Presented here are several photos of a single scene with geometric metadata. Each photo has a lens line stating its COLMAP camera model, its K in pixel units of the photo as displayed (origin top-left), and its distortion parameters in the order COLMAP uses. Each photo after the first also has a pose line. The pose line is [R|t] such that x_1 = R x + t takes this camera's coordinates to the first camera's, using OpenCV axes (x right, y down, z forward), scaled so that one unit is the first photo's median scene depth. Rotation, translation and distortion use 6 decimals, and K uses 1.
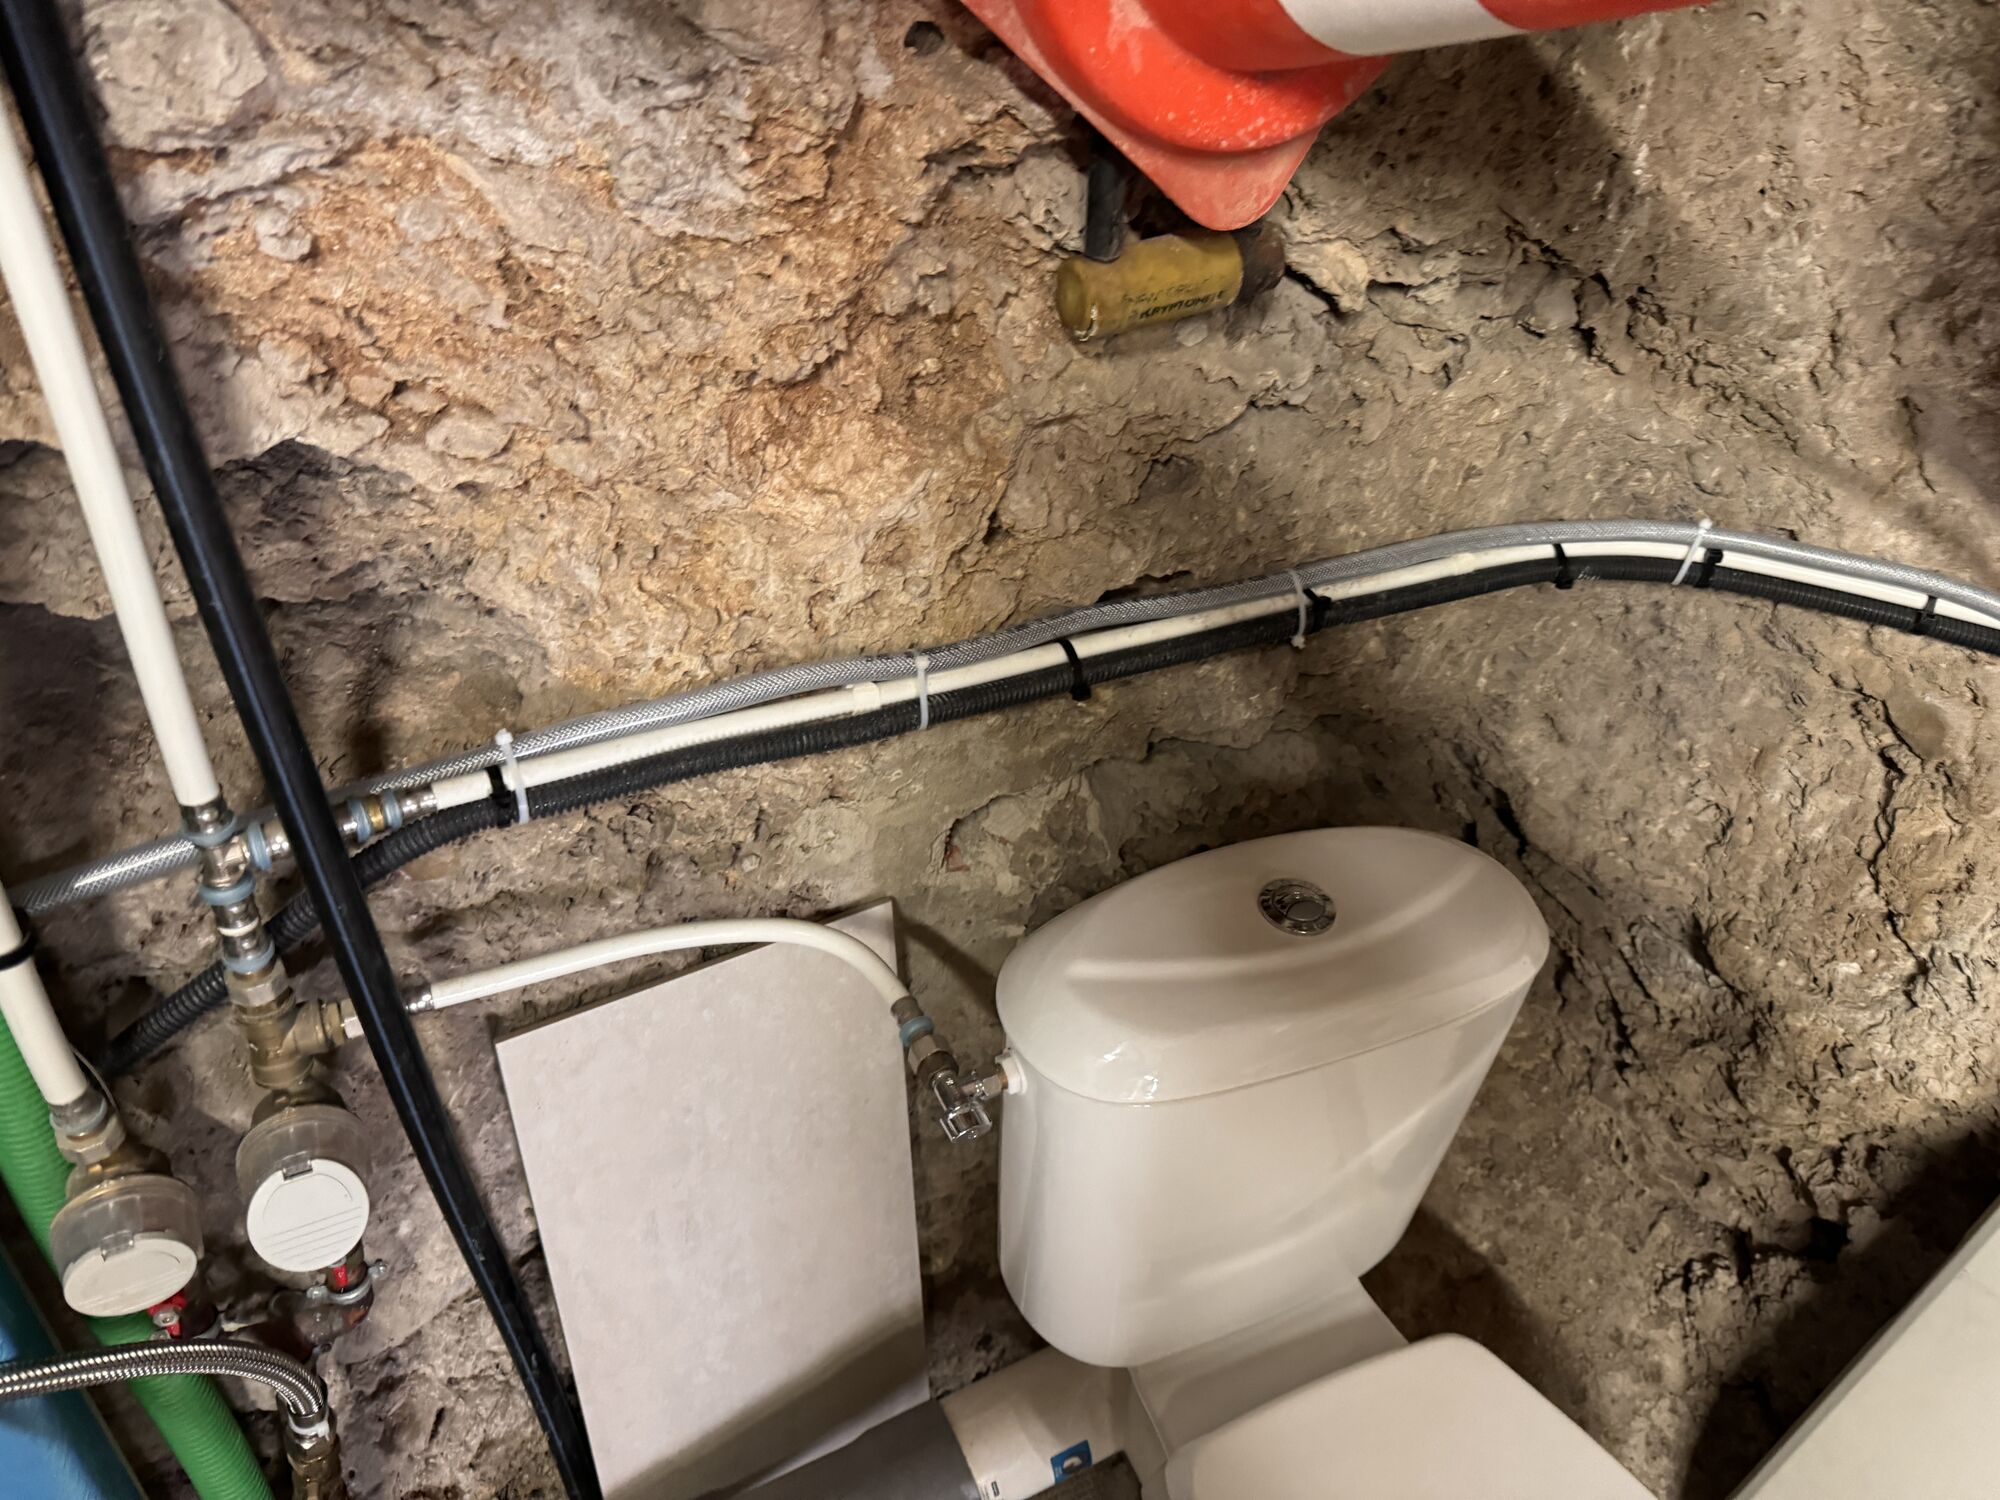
lens RADIAL K [[1475.8, 0, 1049.4], [0, 1475.8, 745.8], [0, 0, 1]] dist [0.043094, -0.083845]
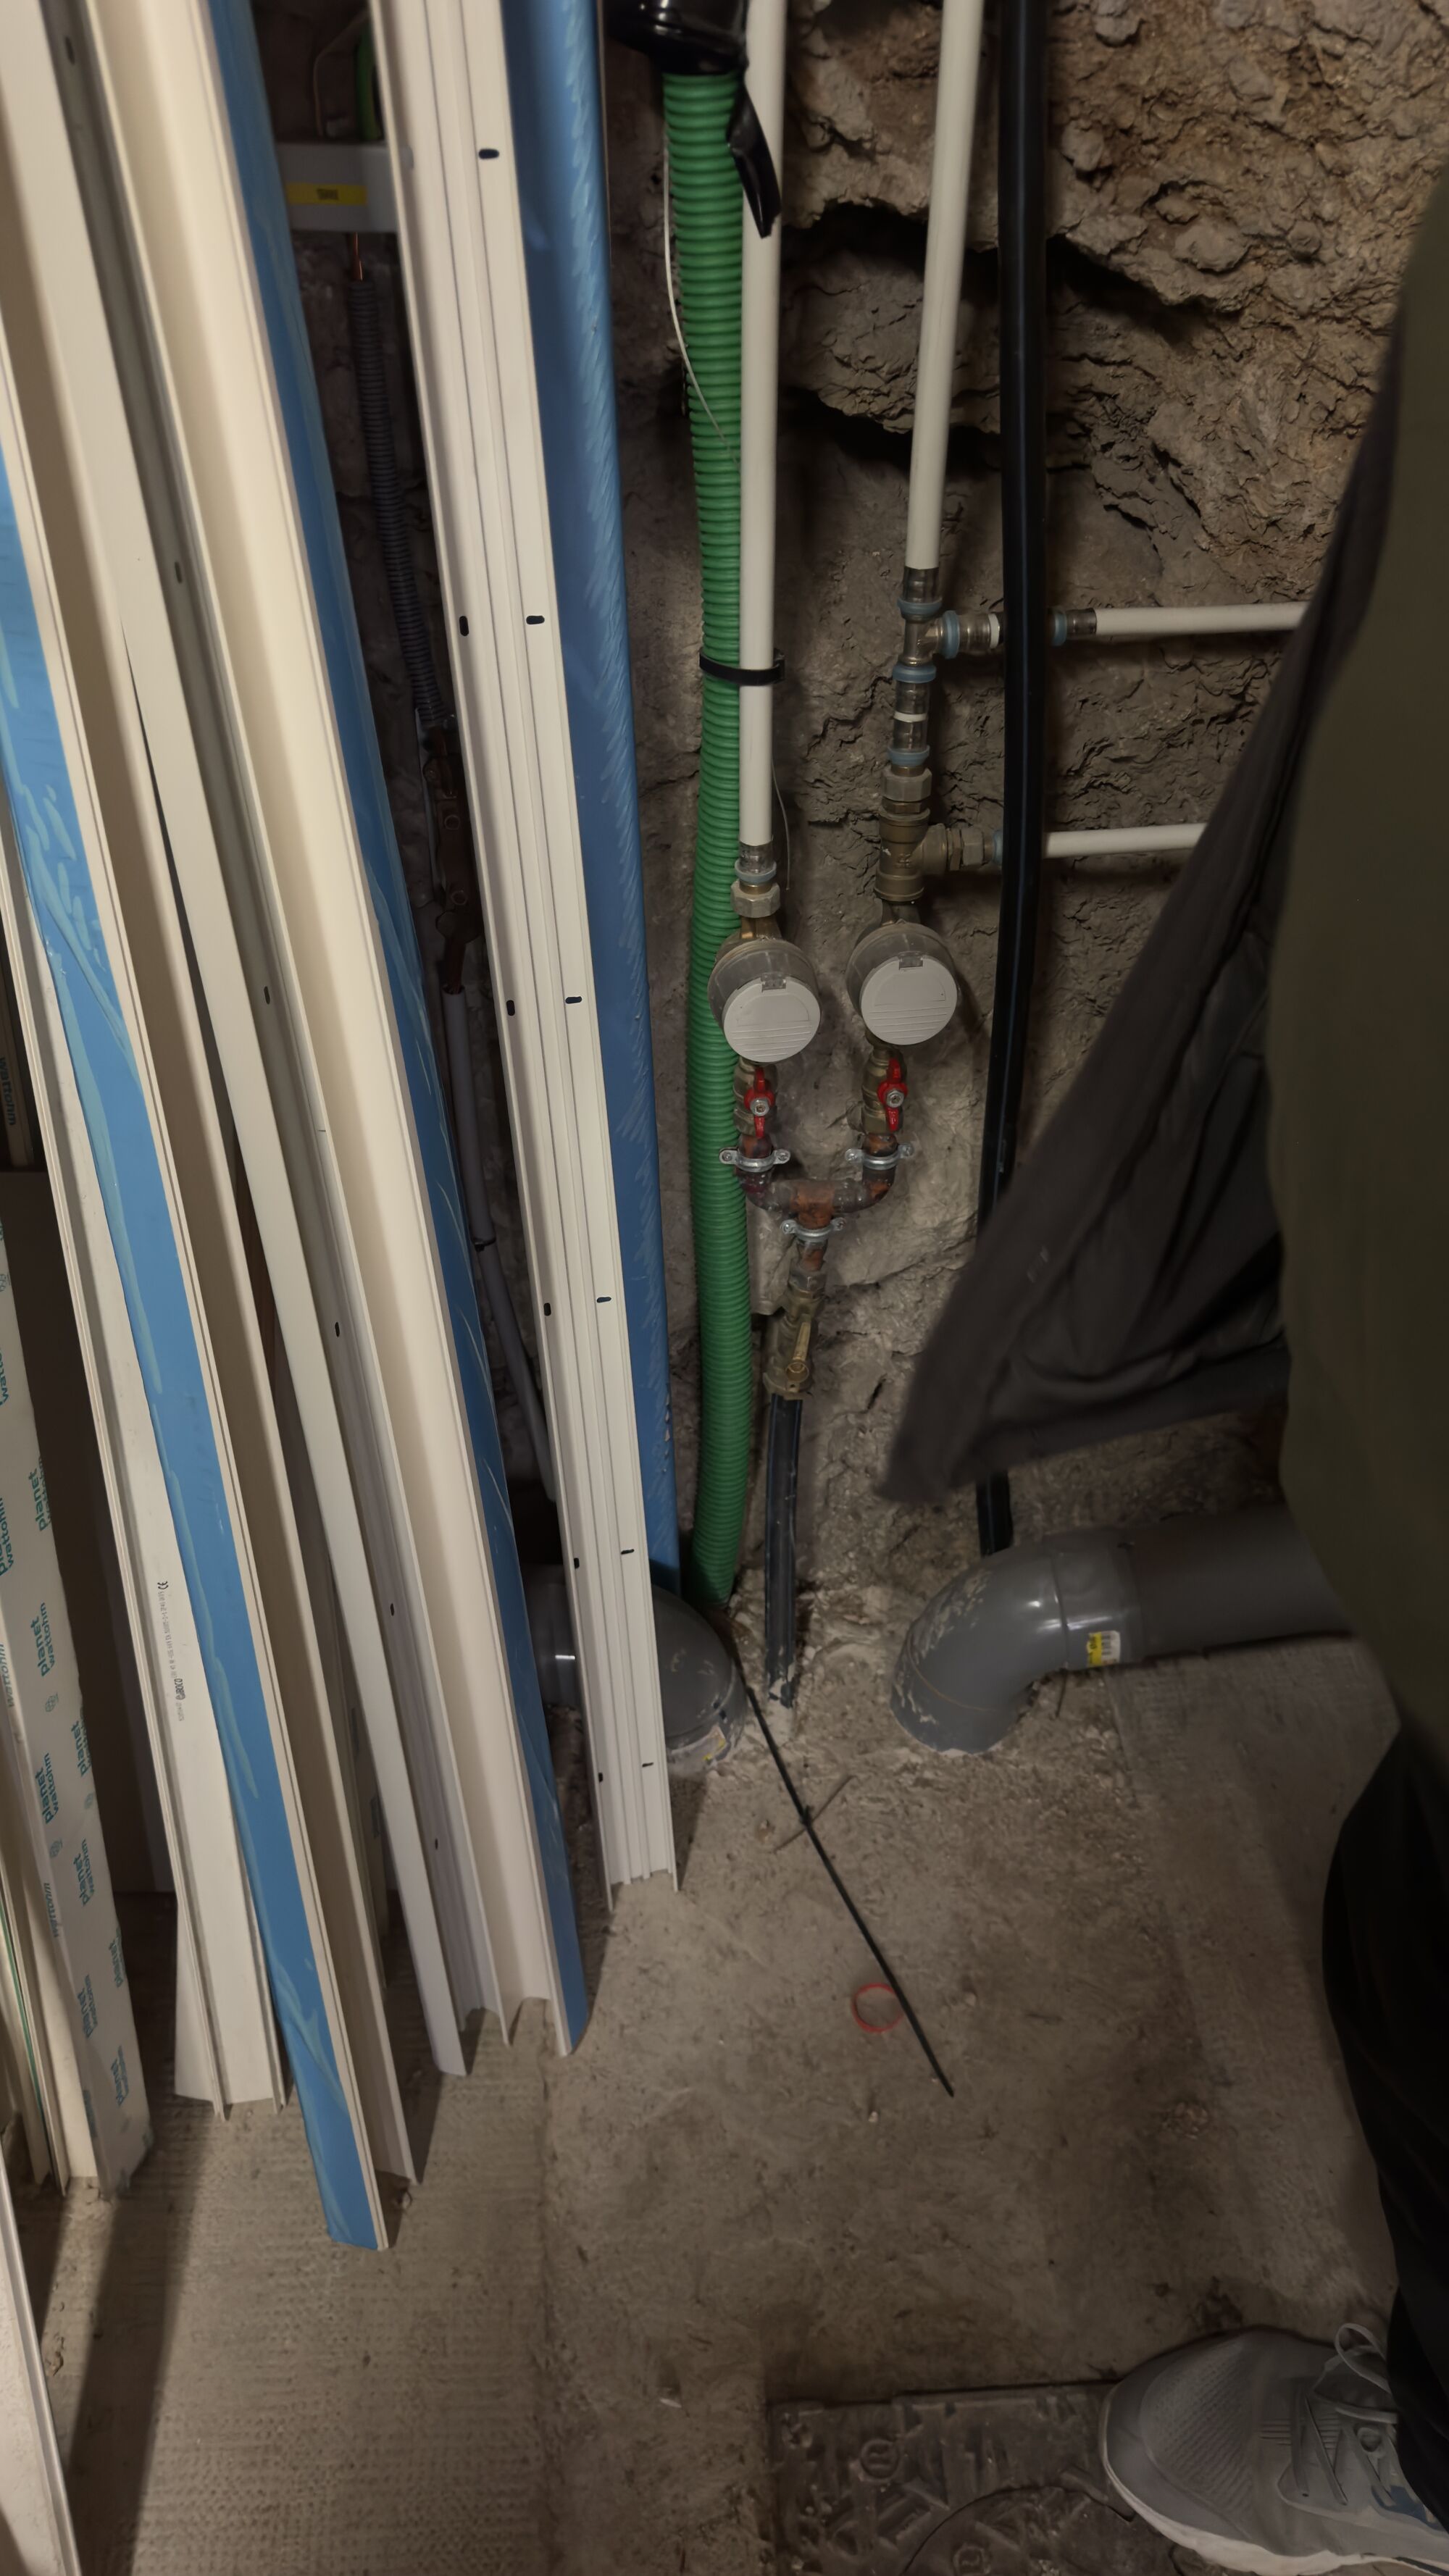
lens RADIAL K [[1853.3, 0, 720.6], [0, 1853.3, 1290.4], [0, 0, 1]] dist [0.069516, -0.095985]
pose [[0.924400, 0.169994, -0.341448, -0.127346], [-0.156513, 0.985409, 0.066872, 0.490547], [0.347834, -0.008376, 0.937519, -0.388799]]
